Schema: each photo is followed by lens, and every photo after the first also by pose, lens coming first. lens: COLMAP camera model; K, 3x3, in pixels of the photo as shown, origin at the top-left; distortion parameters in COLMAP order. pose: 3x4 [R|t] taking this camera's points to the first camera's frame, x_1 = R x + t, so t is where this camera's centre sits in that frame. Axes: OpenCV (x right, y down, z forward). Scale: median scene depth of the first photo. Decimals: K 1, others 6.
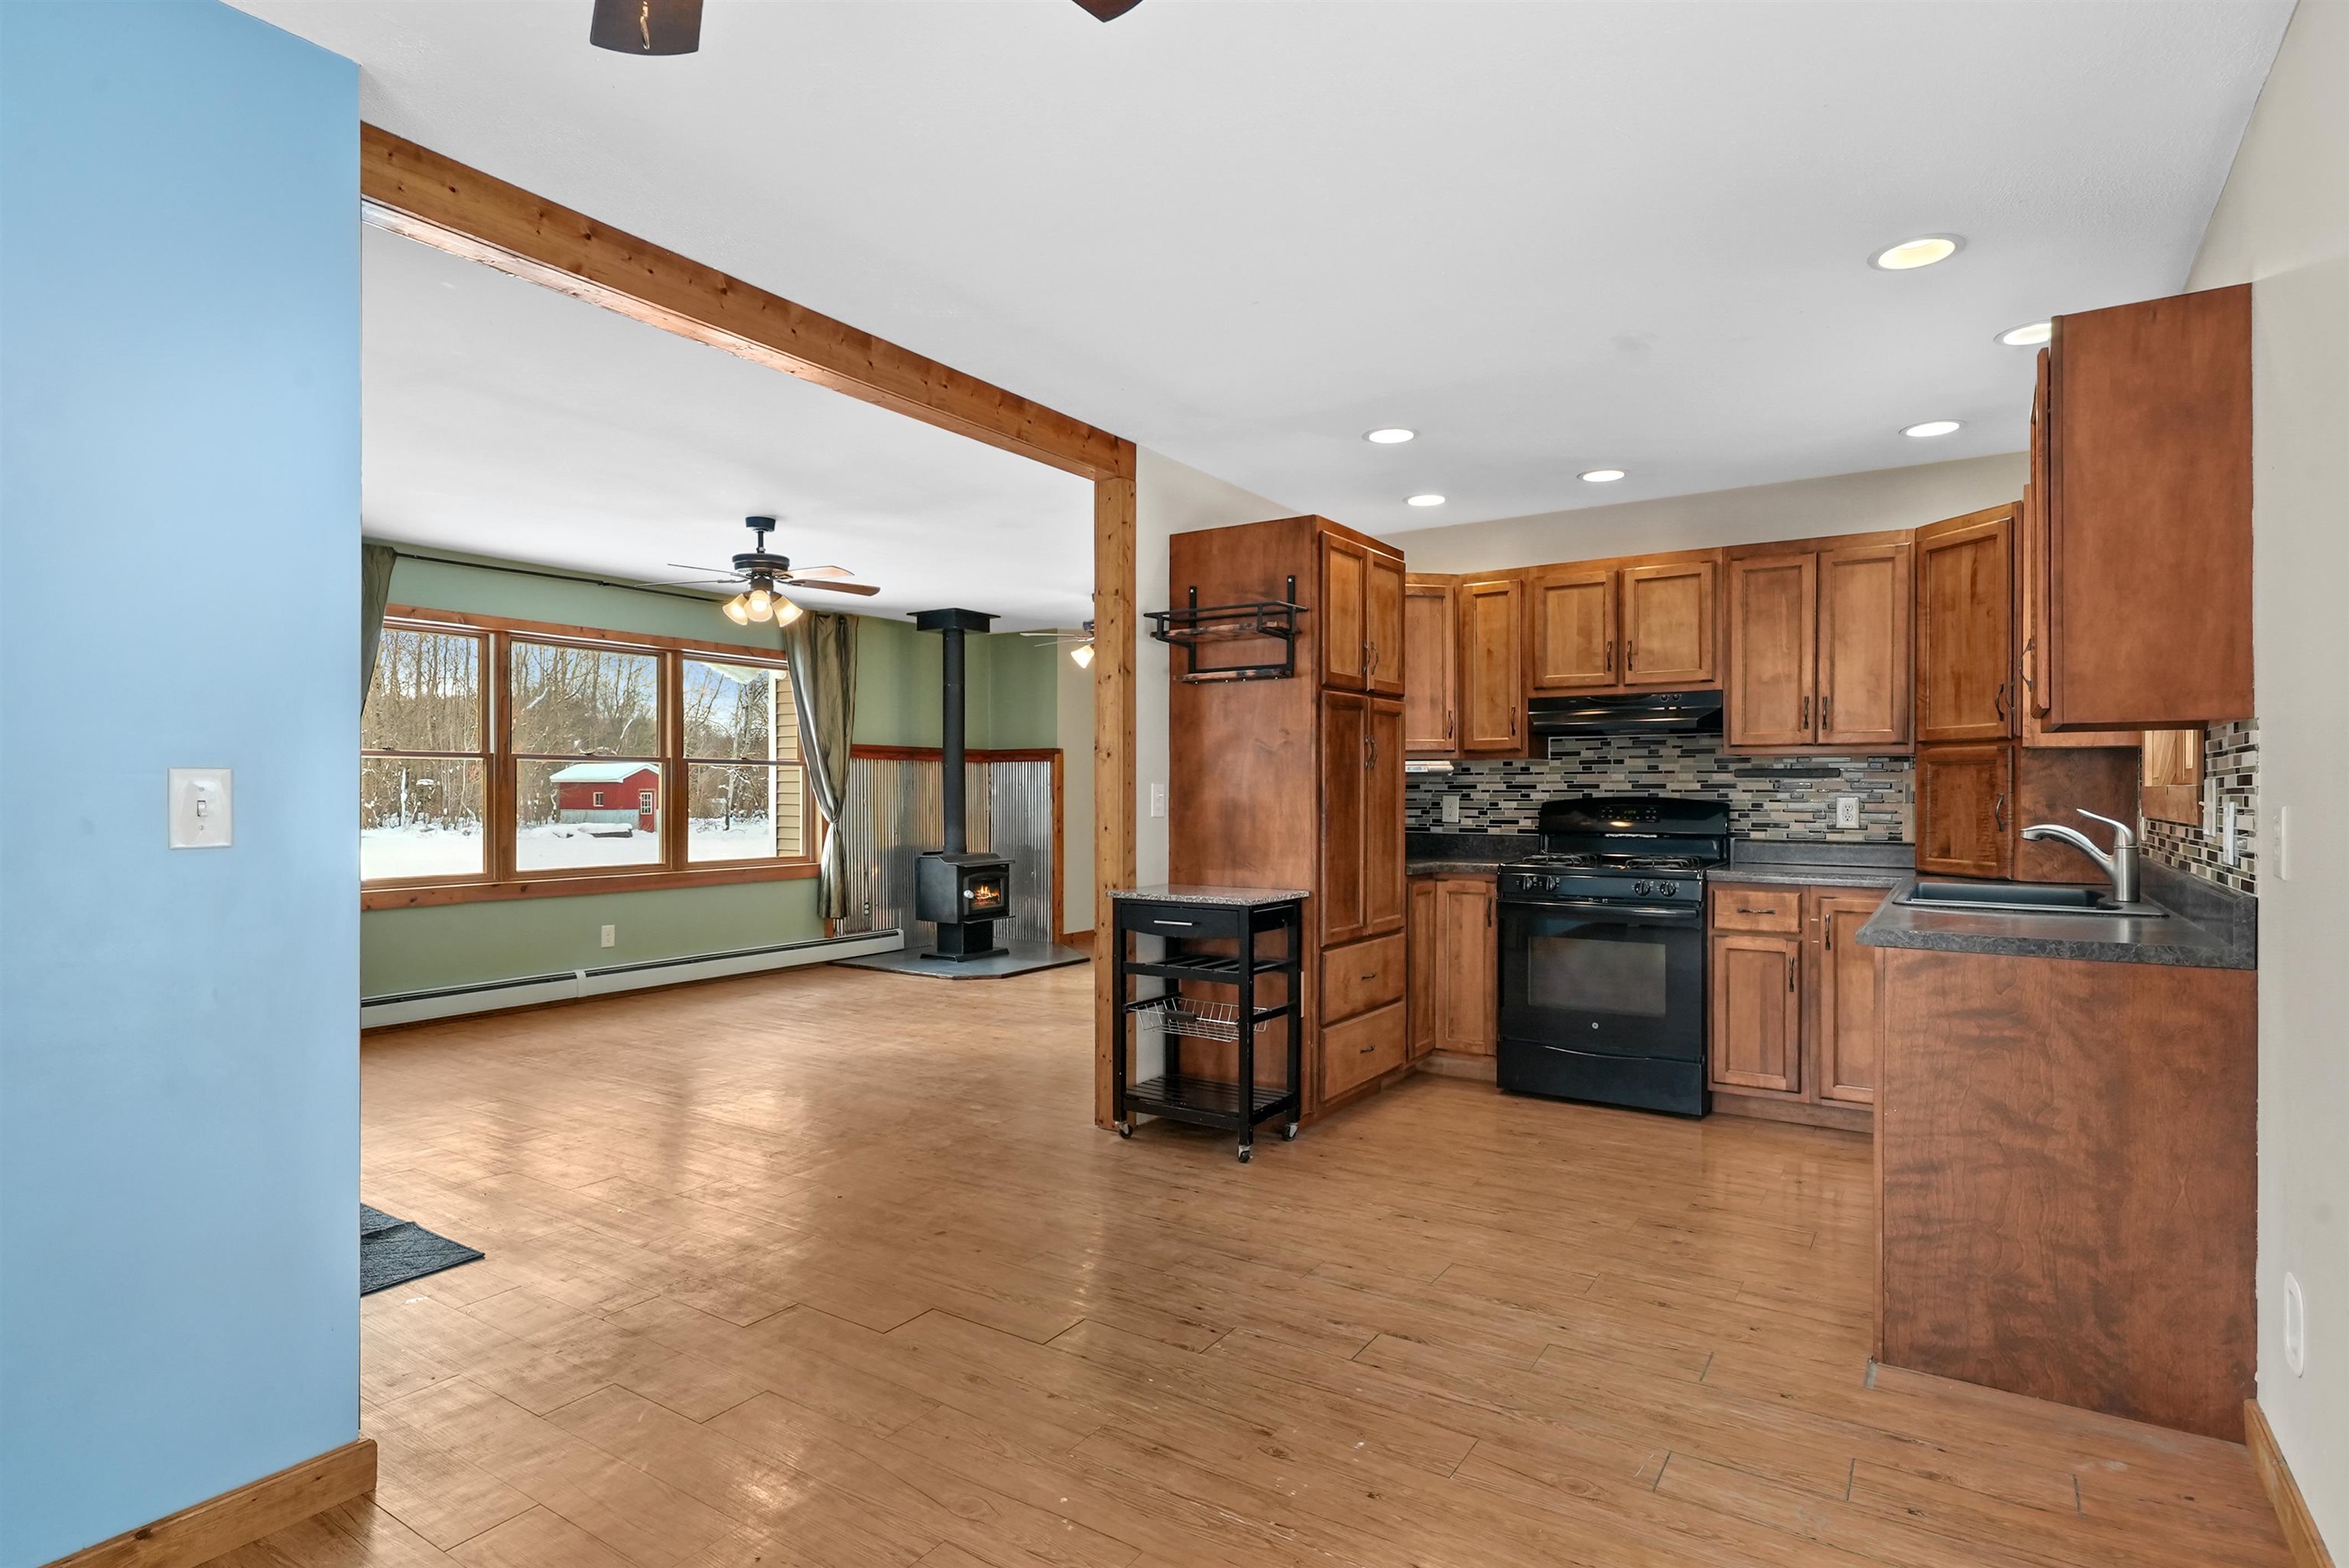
lens RADIAL K [[1202.3, 0, 1185.2], [0, 1202.3, 783.2], [0, 0, 1]] dist [-0.005485, 0.000603]
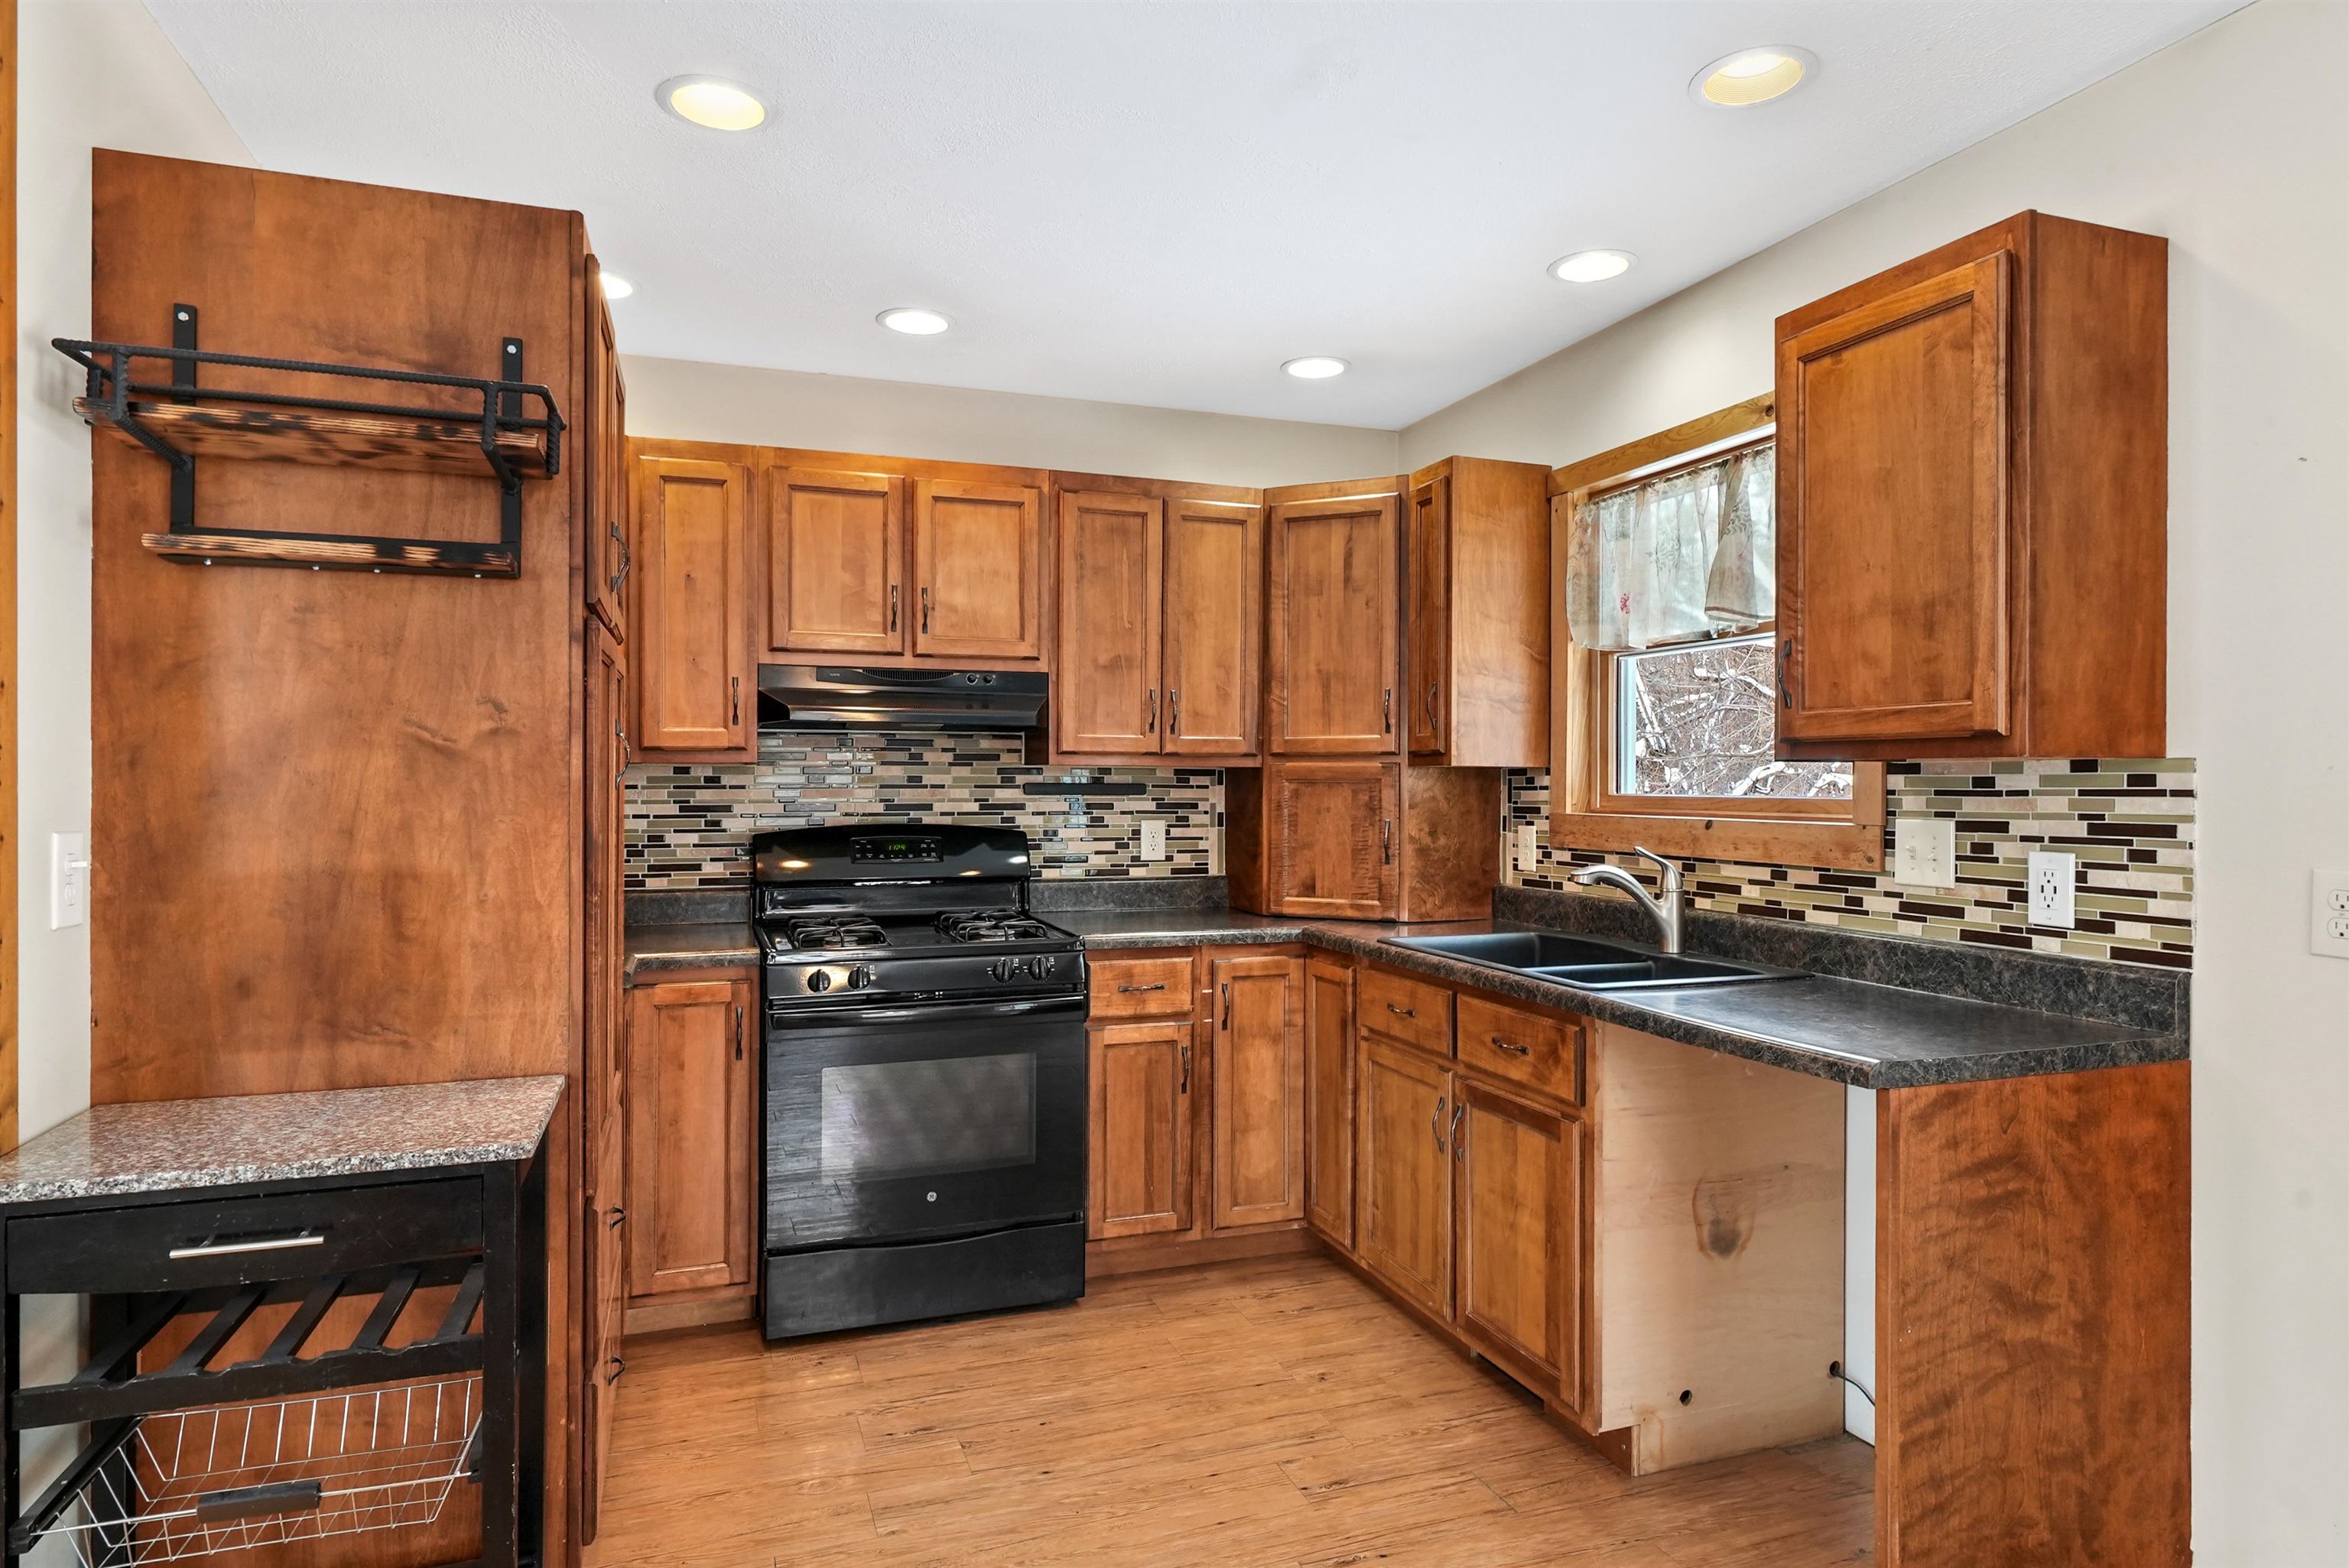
lens RADIAL K [[1328.0, 0, 1172.5], [0, 1328.0, 783.2], [0, 0, 1]] dist [0.003383, -0.001376]
pose [[0.604431, -0.000182, 0.796658, -0.142540], [-0.006736, 0.999963, 0.005339, -0.019139], [-0.796629, -0.008593, 0.604407, 0.516220]]
